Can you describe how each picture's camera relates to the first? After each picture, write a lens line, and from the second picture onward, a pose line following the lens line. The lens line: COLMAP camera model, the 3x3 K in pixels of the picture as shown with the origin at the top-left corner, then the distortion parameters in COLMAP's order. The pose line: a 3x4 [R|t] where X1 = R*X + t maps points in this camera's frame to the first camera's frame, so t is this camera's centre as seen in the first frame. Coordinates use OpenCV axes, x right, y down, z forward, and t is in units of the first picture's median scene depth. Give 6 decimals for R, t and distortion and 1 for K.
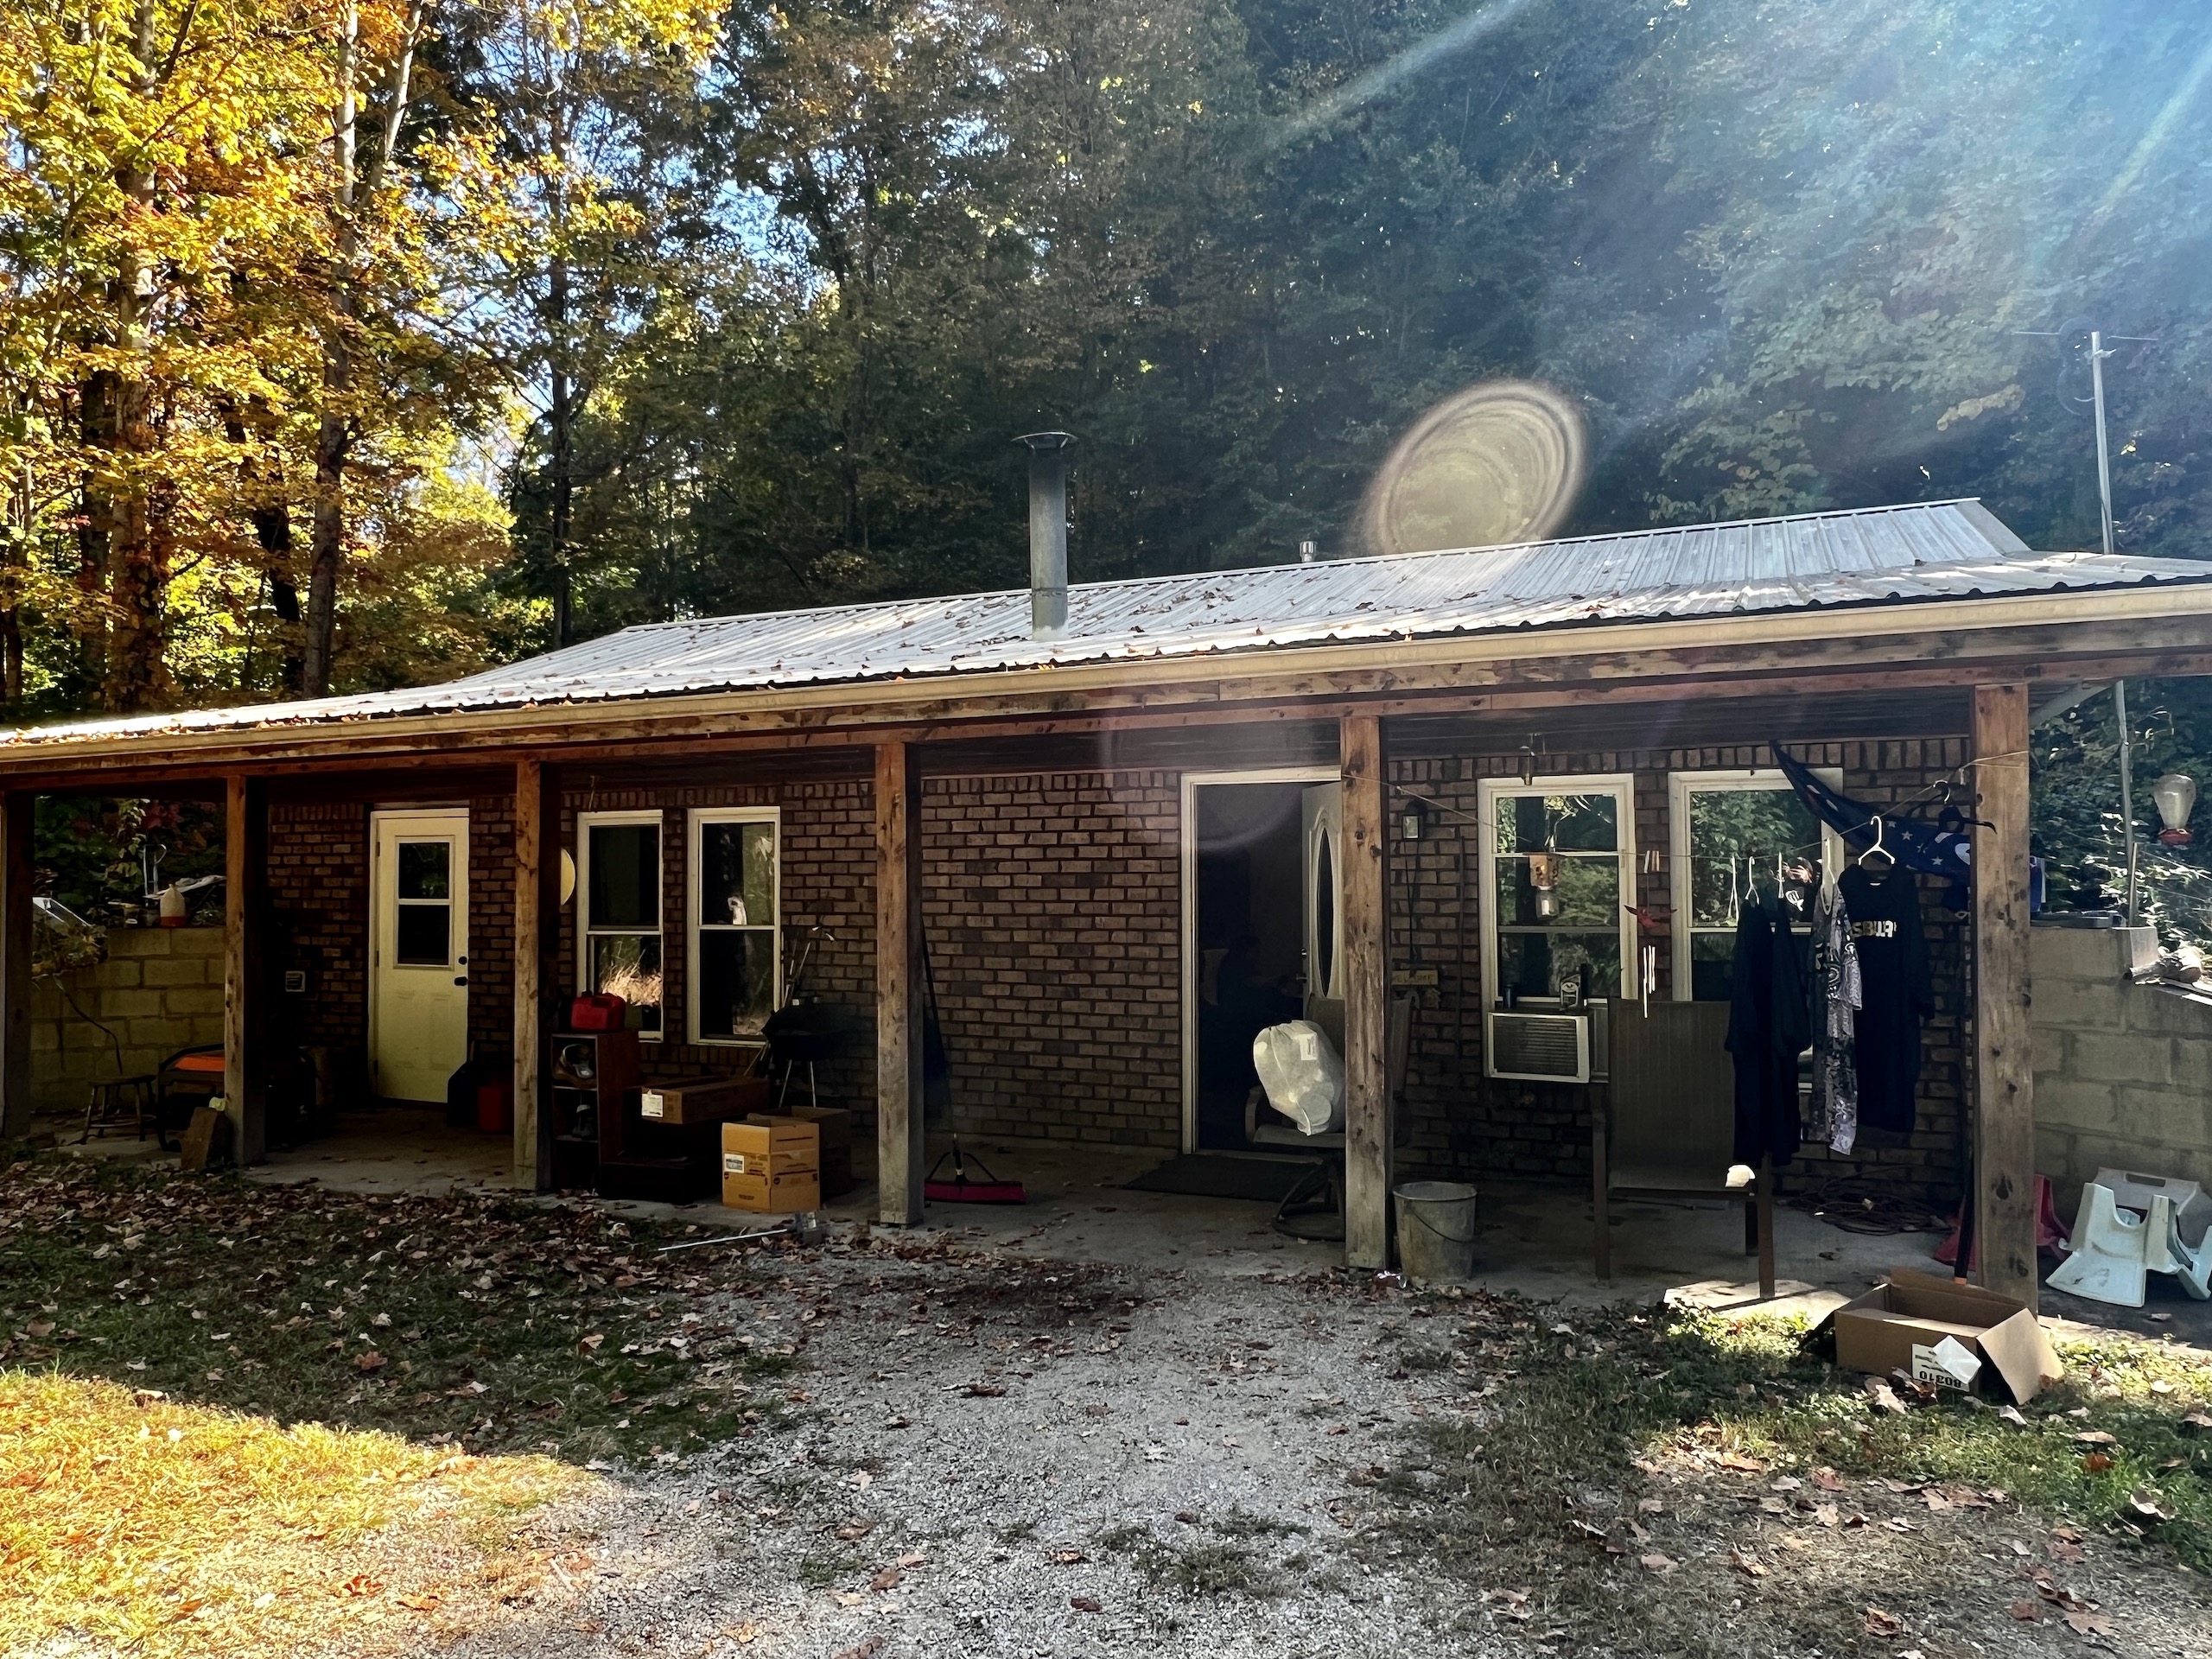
lens RADIAL K [[1498.4, 0, 1102.1], [0, 1498.4, 825.2], [0, 0, 1]] dist [-0.000775, -0.002304]
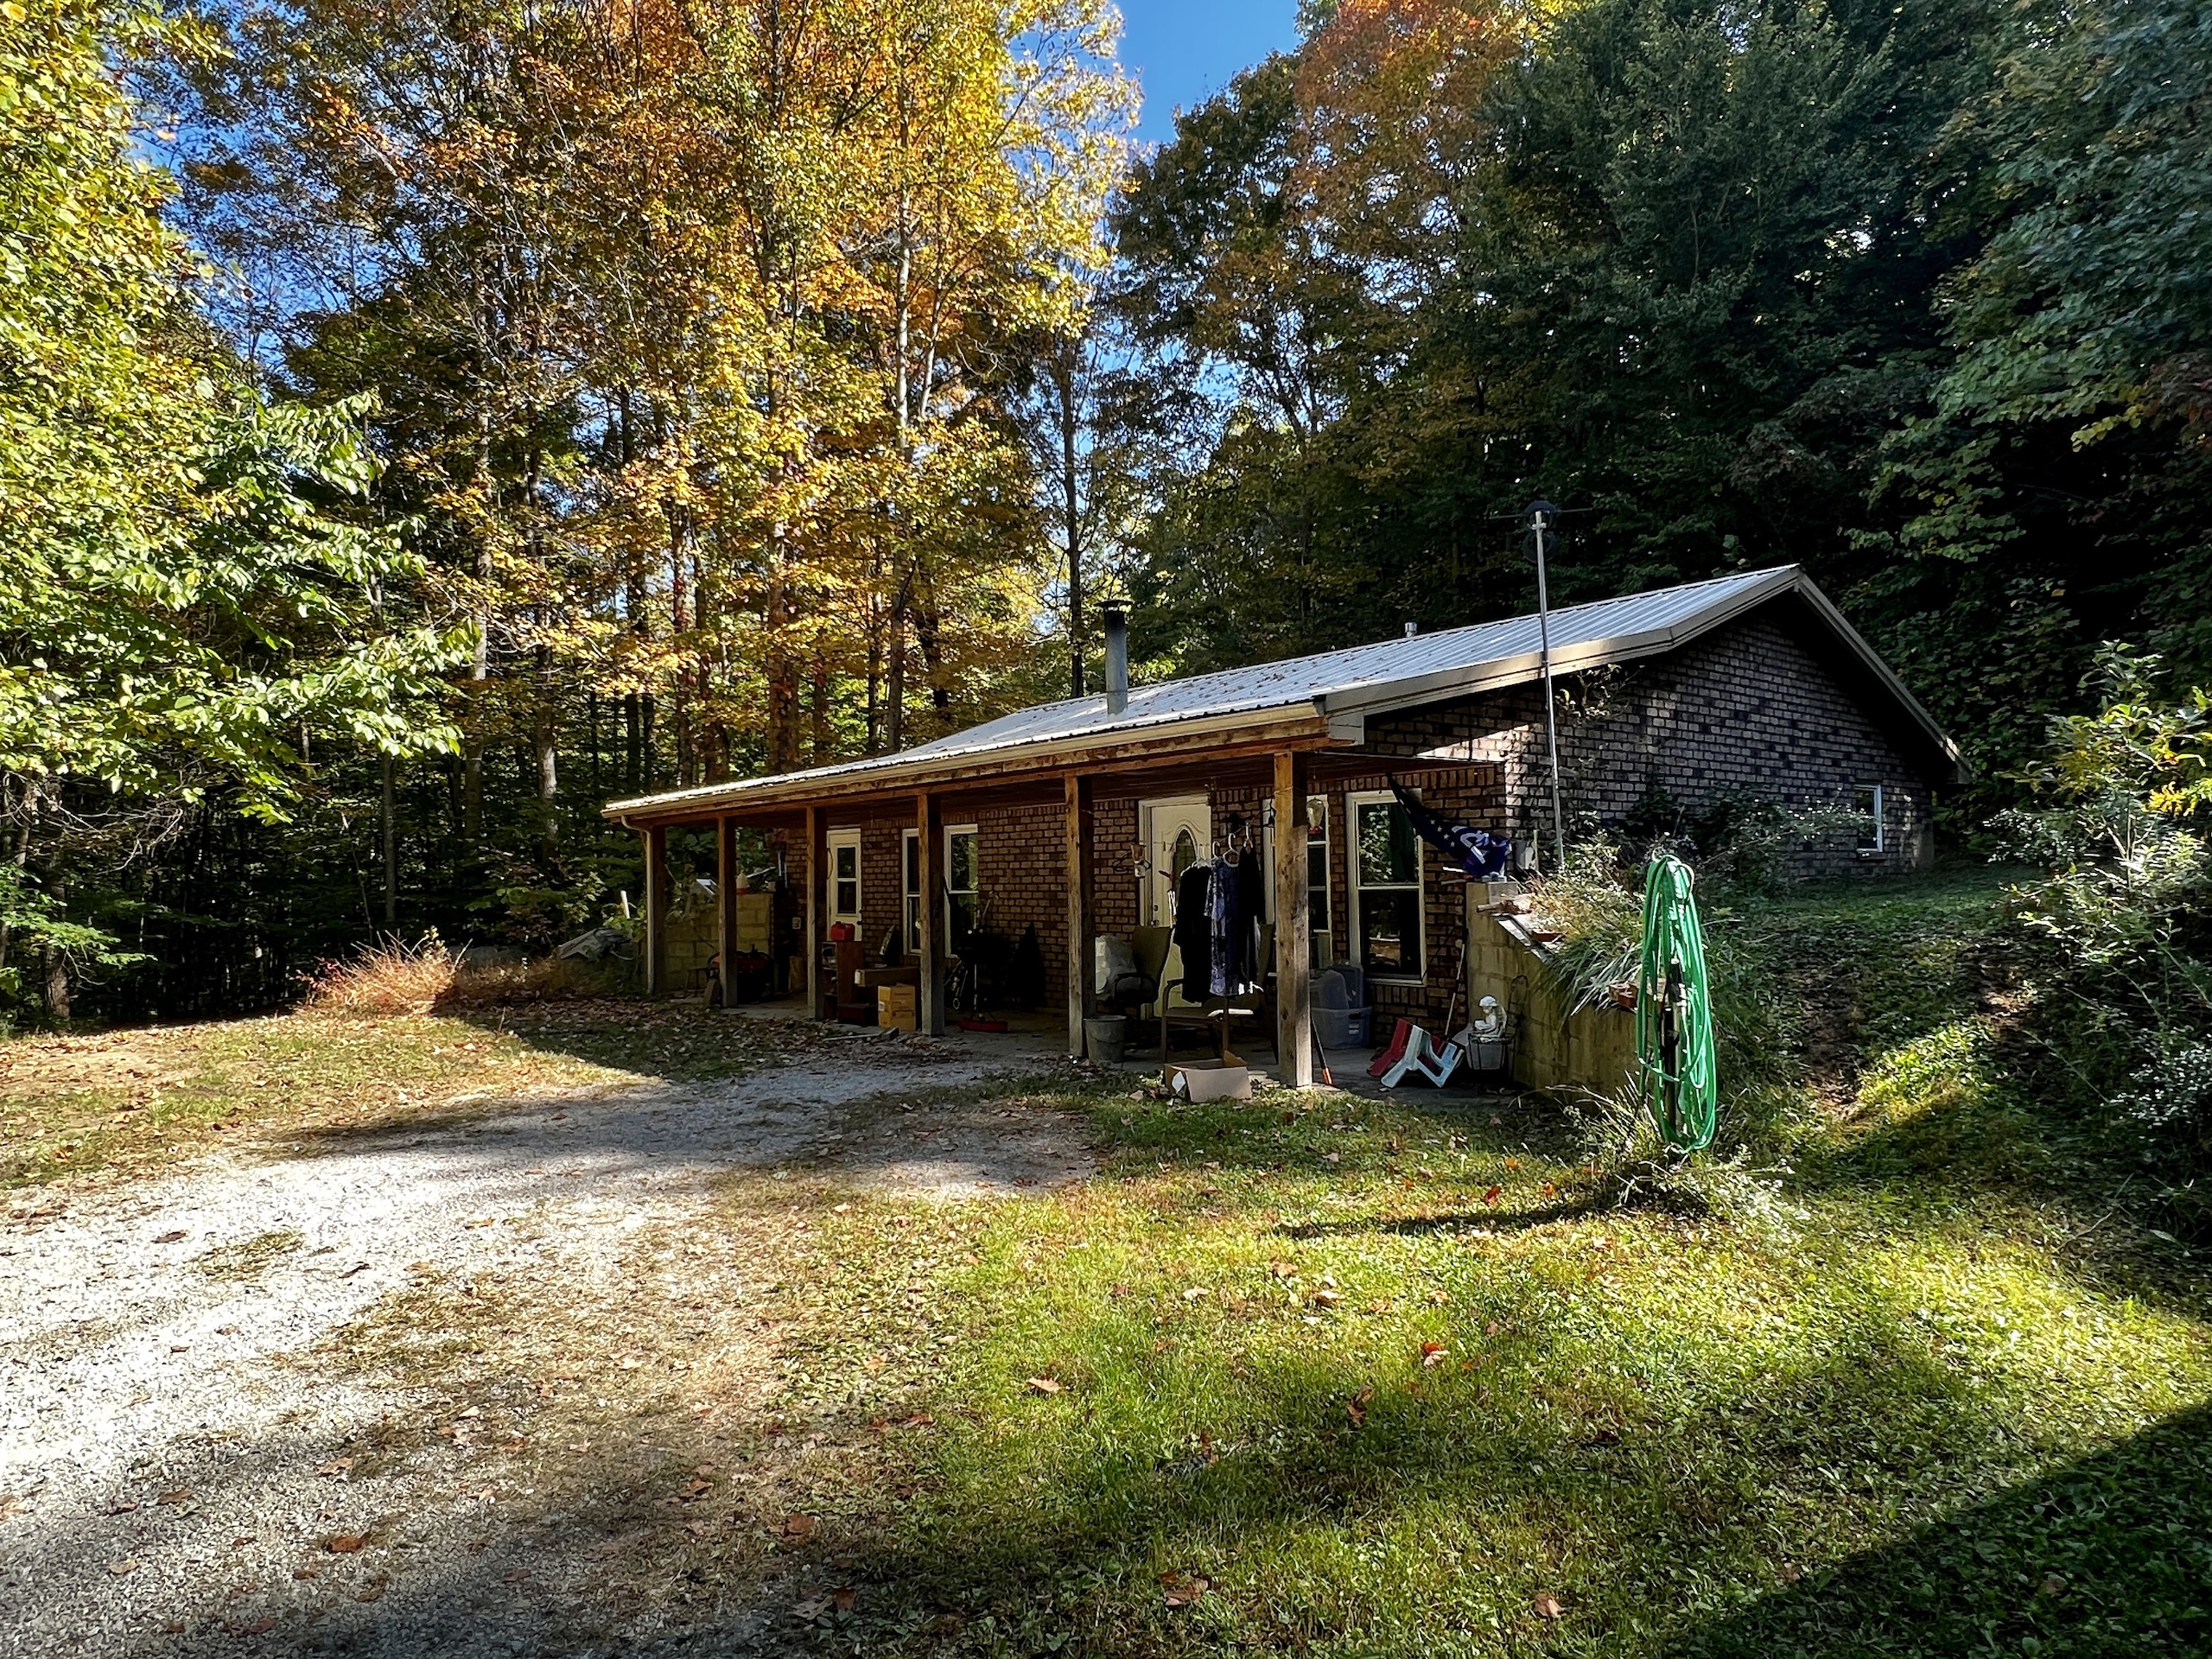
lens RADIAL K [[1278.7, 0, 1106.4], [0, 1278.7, 831.0], [0, 0, 1]] dist [-0.004075, 0.000110]
pose [[0.899402, -0.022200, -0.436558, 0.568501], [0.024109, 0.999709, -0.001170, 0.001246], [0.436456, -0.009473, 0.899676, -0.294869]]
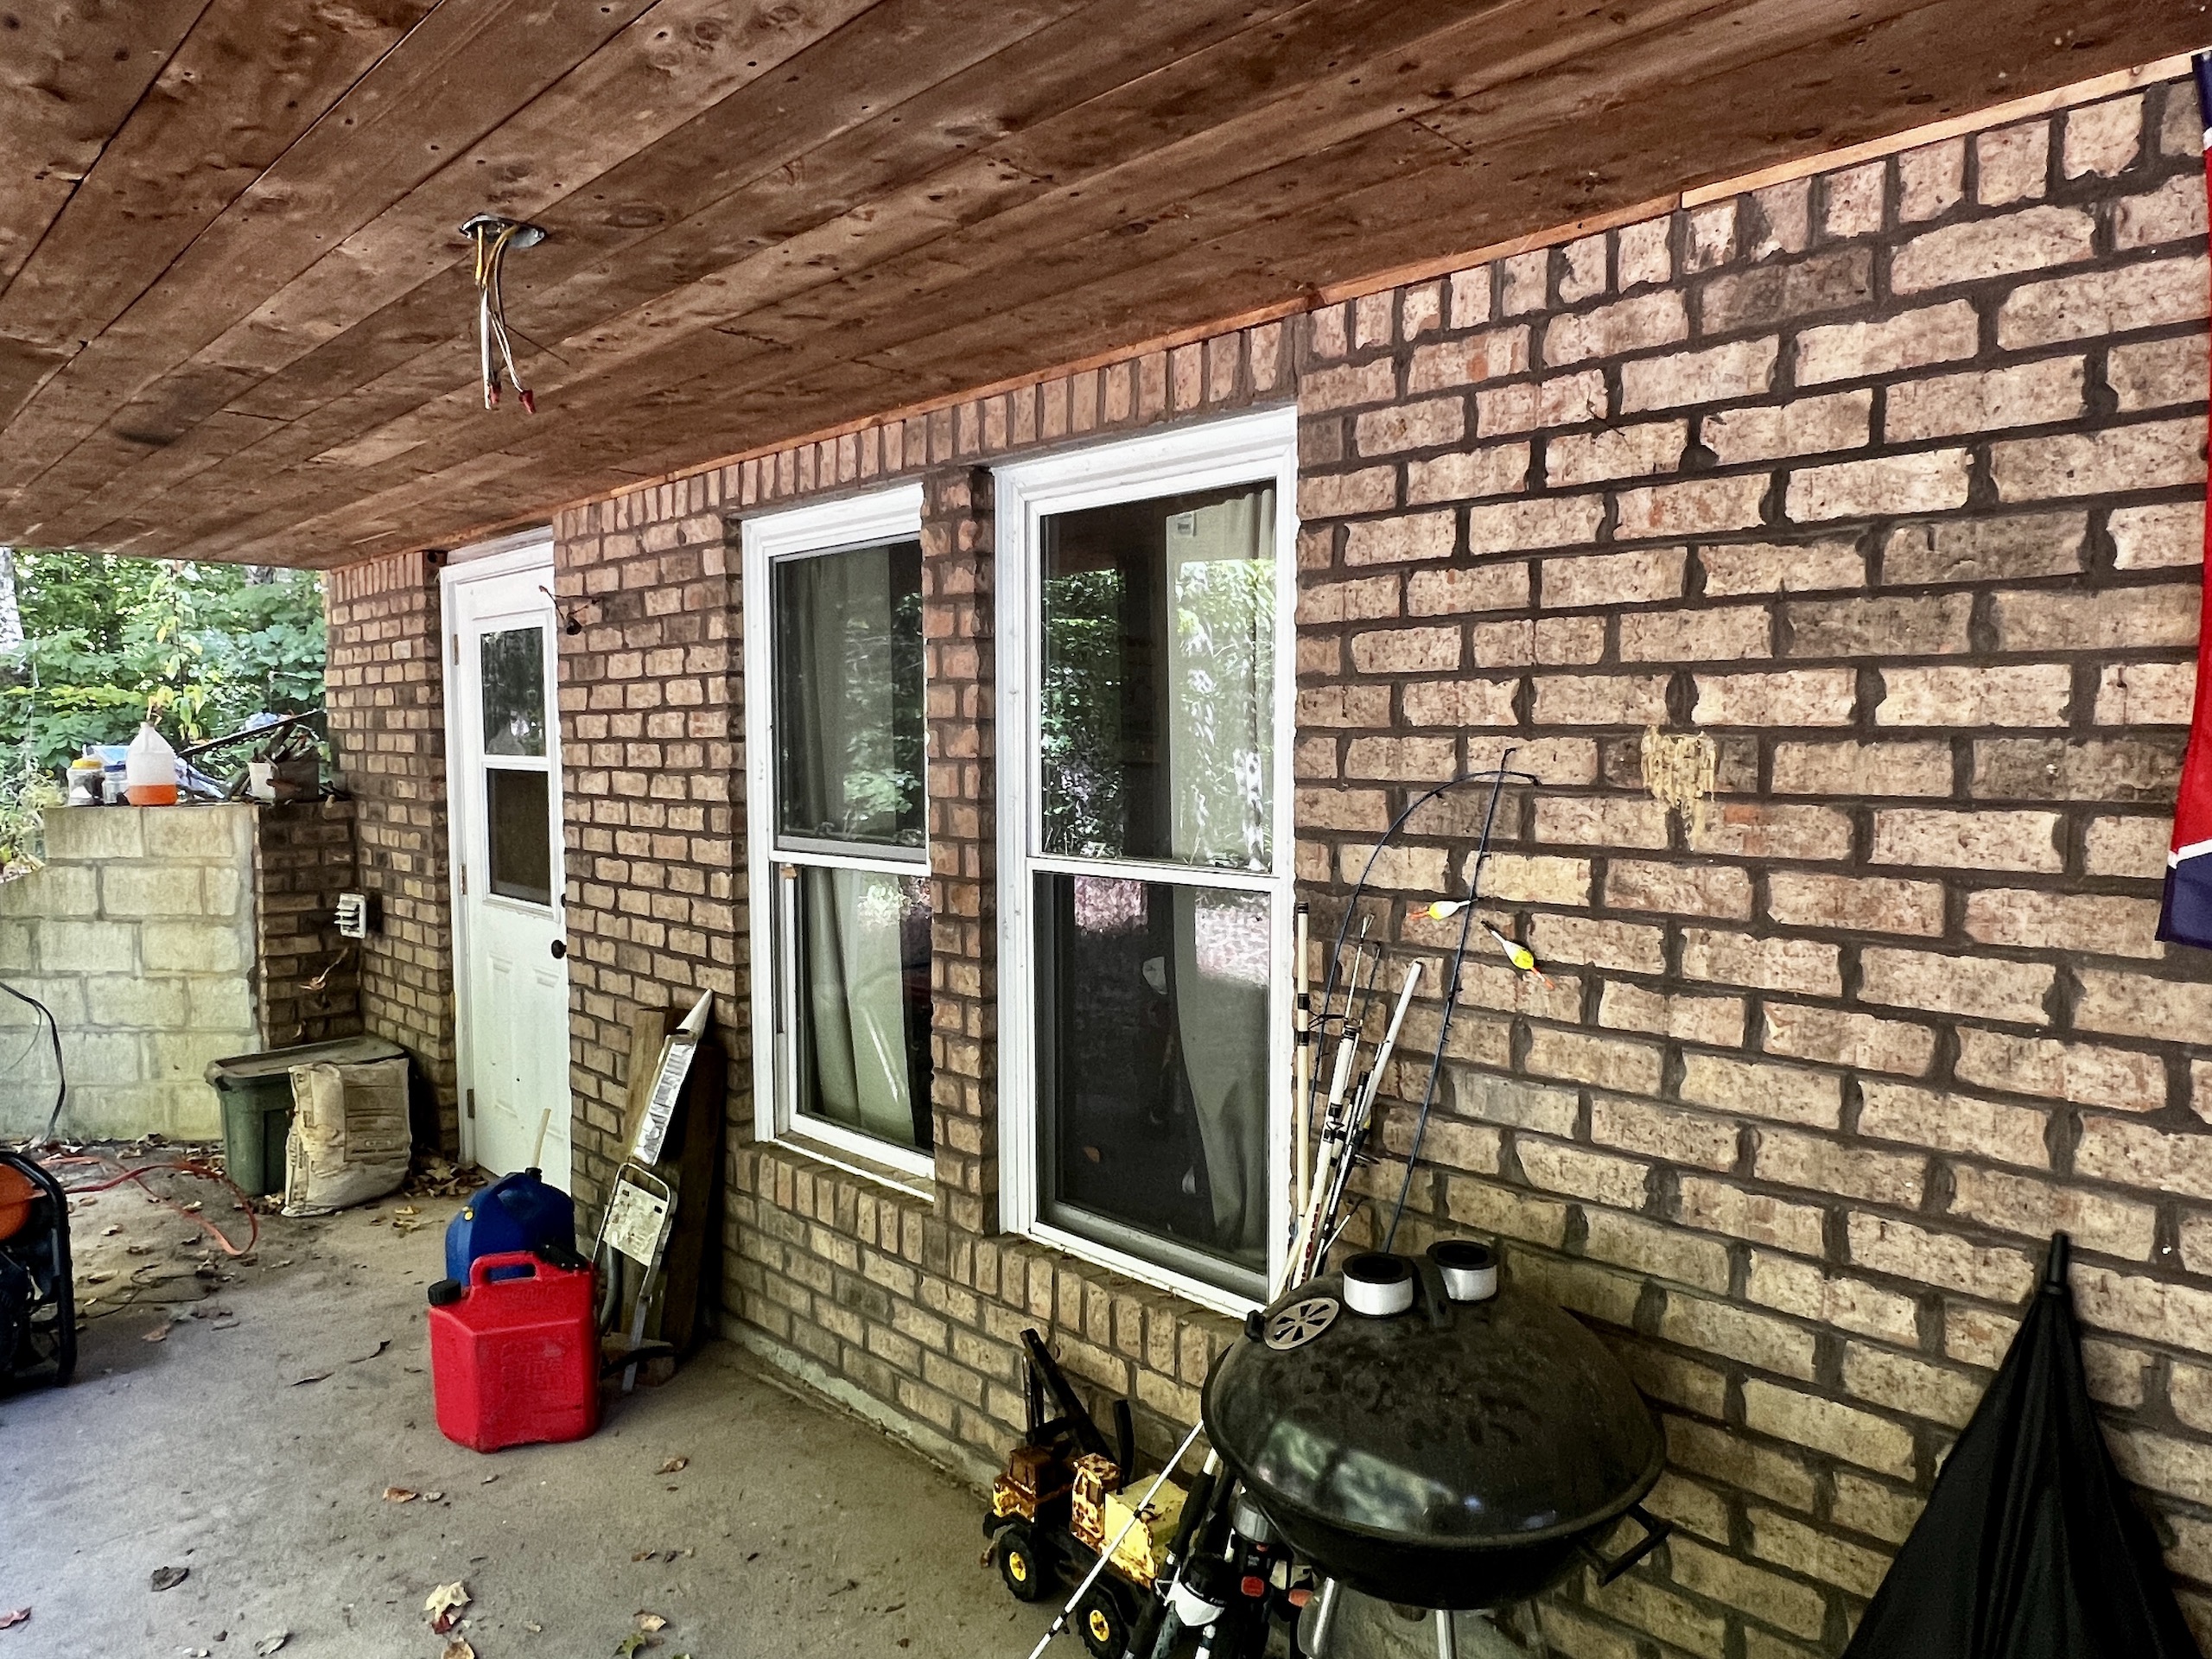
lens RADIAL K [[1349.0, 0, 1102.7], [0, 1349.0, 831.8], [0, 0, 1]] dist [-0.001839, 0.000014]
pose [[0.938333, 0.027505, -0.344636, -0.160748], [0.012127, 0.993598, 0.112318, 0.031444], [0.345519, -0.109571, 0.931993, 0.747808]]
